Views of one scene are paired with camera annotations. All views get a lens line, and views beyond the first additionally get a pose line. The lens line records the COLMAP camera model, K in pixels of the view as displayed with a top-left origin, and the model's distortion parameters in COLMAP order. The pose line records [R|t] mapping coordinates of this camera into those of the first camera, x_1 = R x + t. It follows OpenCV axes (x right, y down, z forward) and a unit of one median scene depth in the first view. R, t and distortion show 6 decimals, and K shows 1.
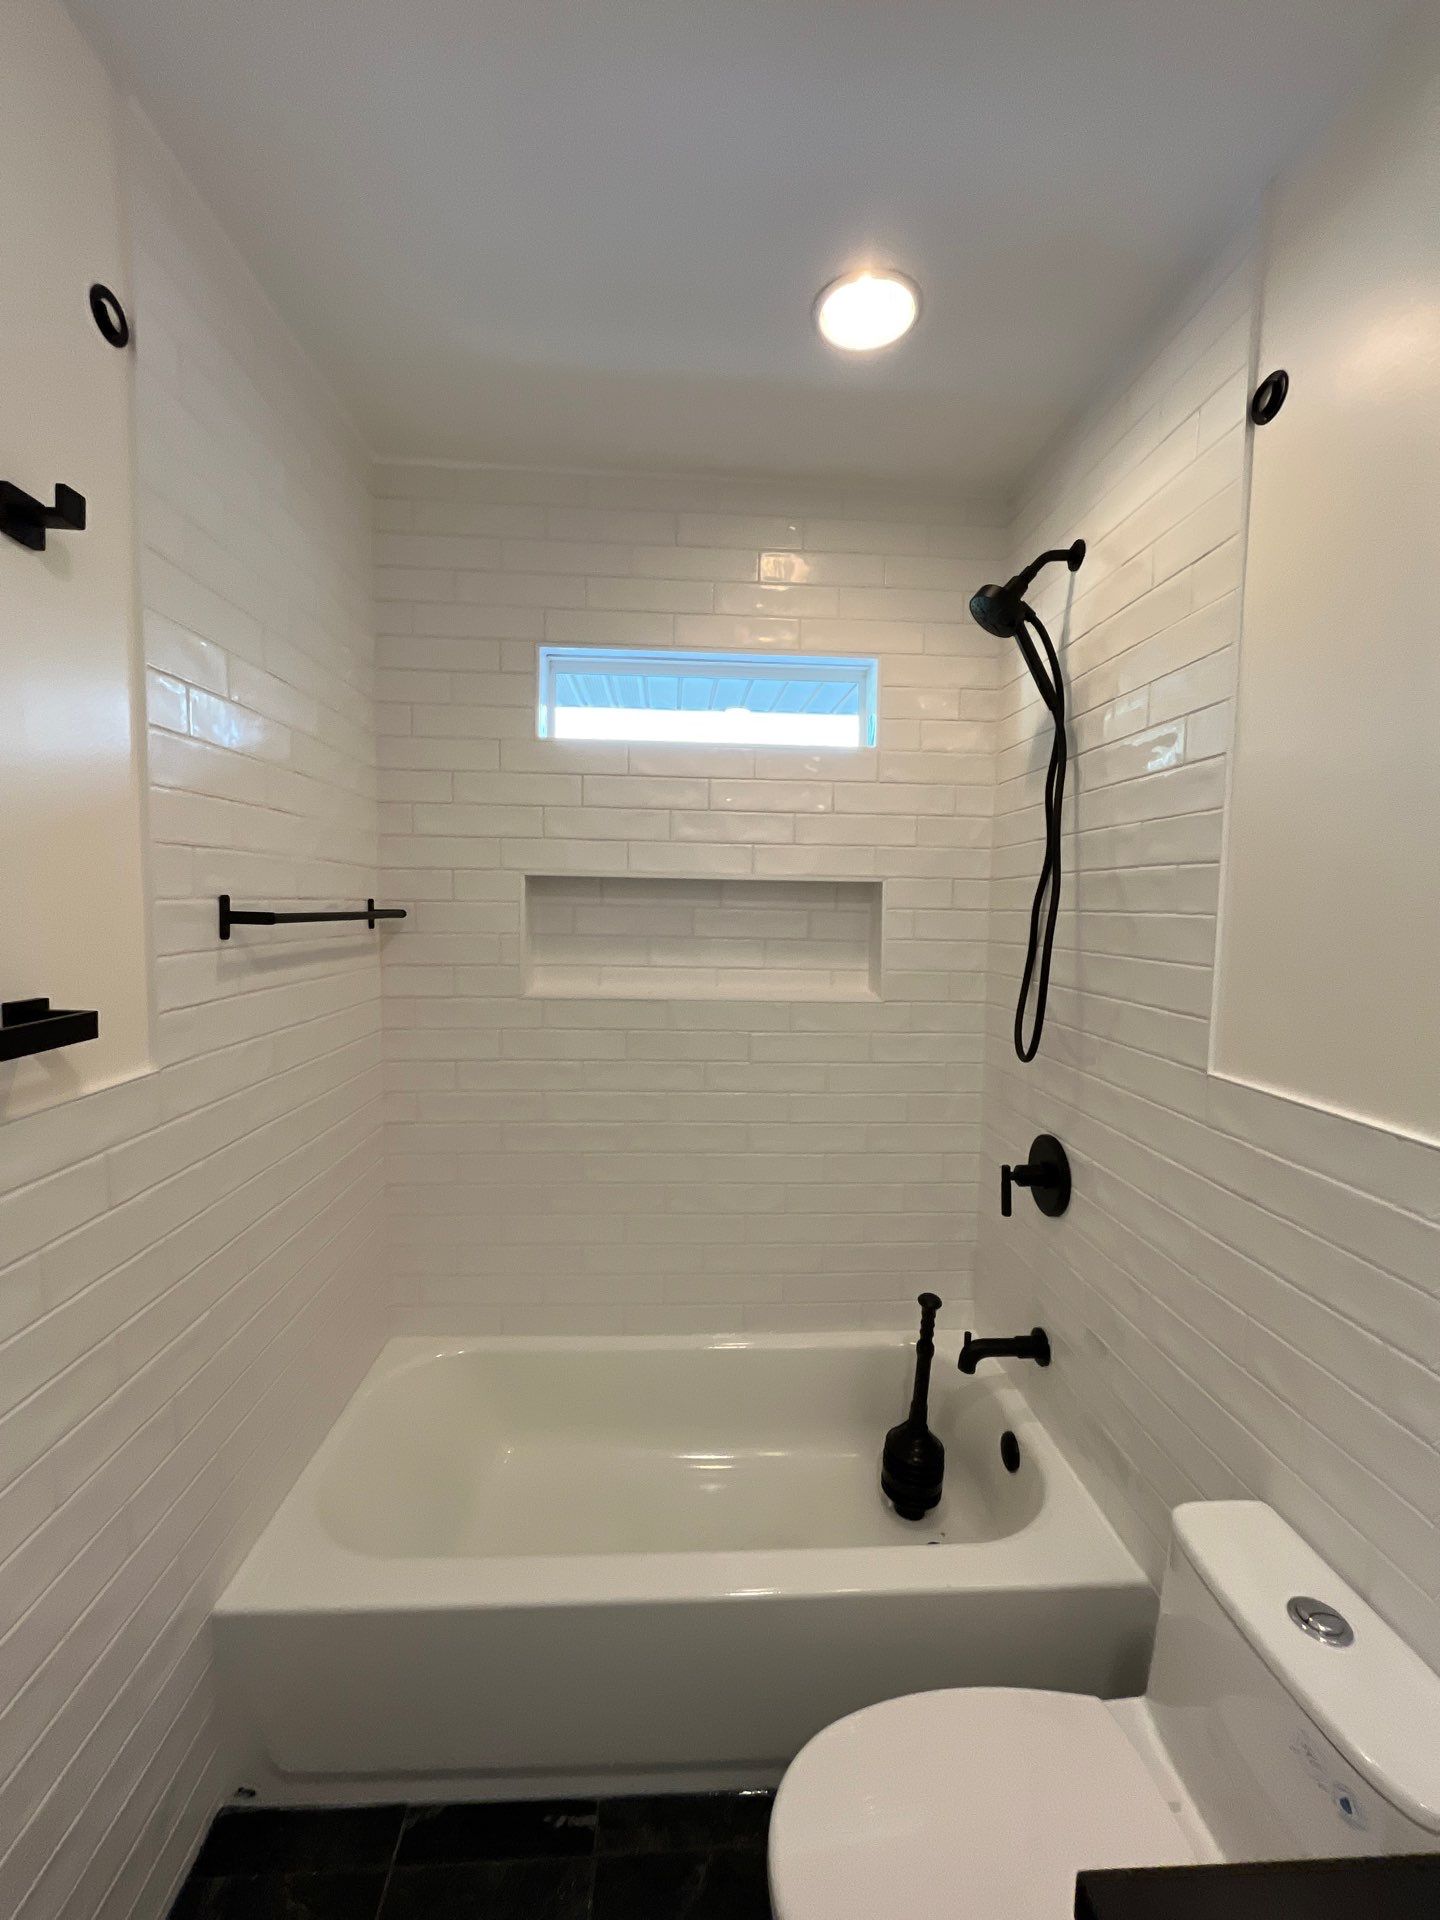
lens RADIAL K [[792.7, 0, 720.4], [0, 792.7, 954.5], [0, 0, 1]] dist [-0.003875, 0.000138]
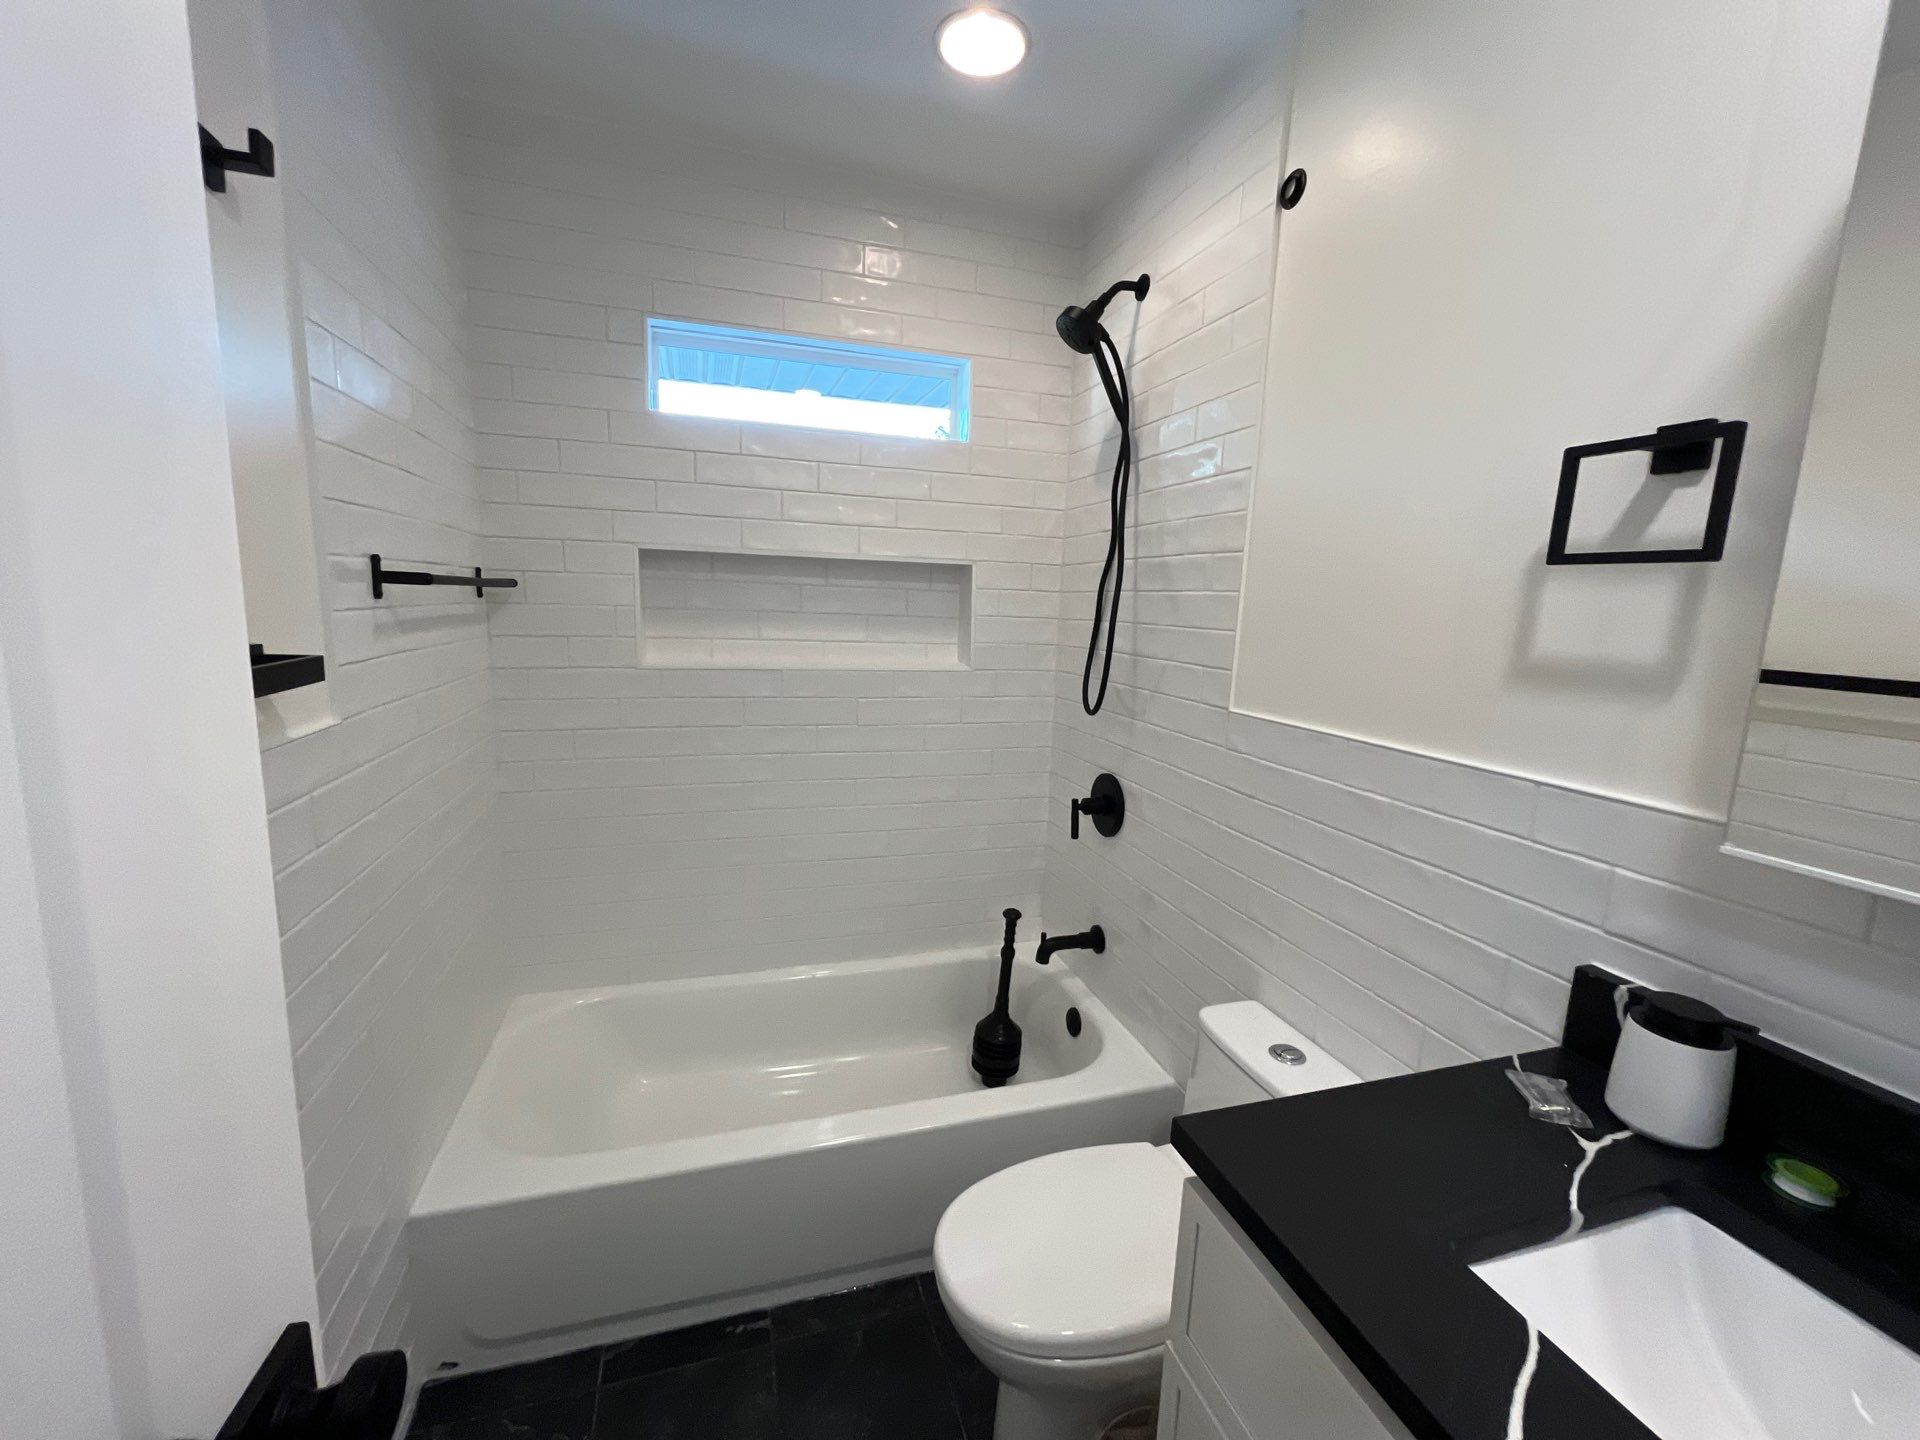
lens RADIAL K [[790.0, 0, 960.1], [0, 790.0, 732.7], [0, 0, 1]] dist [0.001020, -0.007503]
pose [[0.968822, -0.024784, 0.246516, -0.112499], [-0.001735, 0.994281, 0.106783, 0.030993], [-0.247753, -0.103882, 0.963238, -0.131078]]
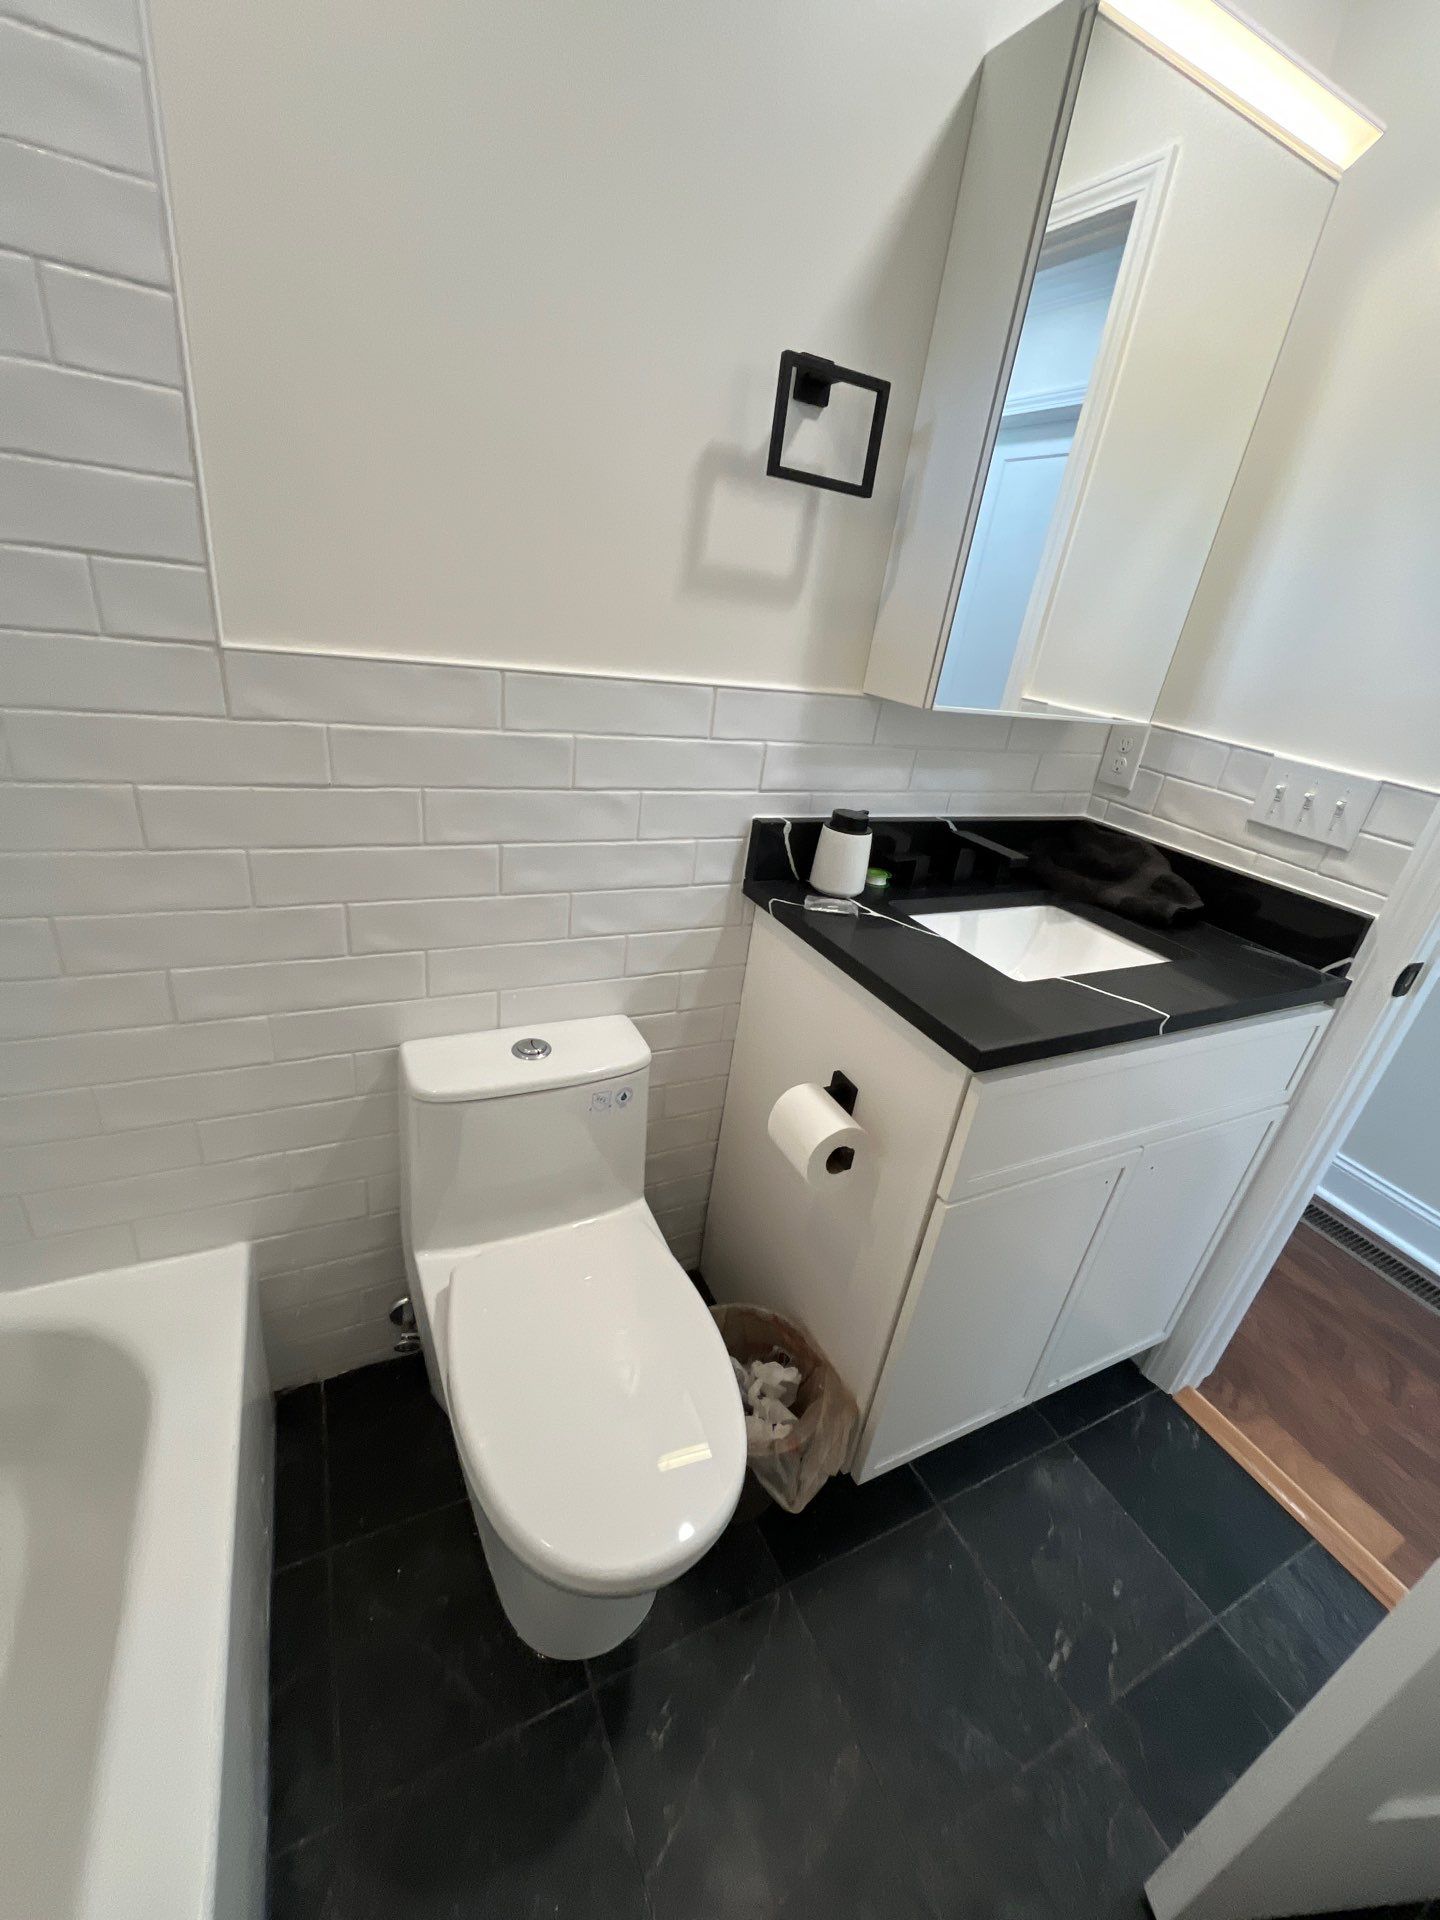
lens RADIAL K [[792.7, 0, 720.4], [0, 792.7, 954.5], [0, 0, 1]] dist [-0.003875, 0.000138]
pose [[-0.389524, -0.452920, 0.801956, -0.205259], [-0.075205, 0.883463, 0.462425, 0.018211], [-0.917941, 0.119814, -0.378192, 0.620836]]
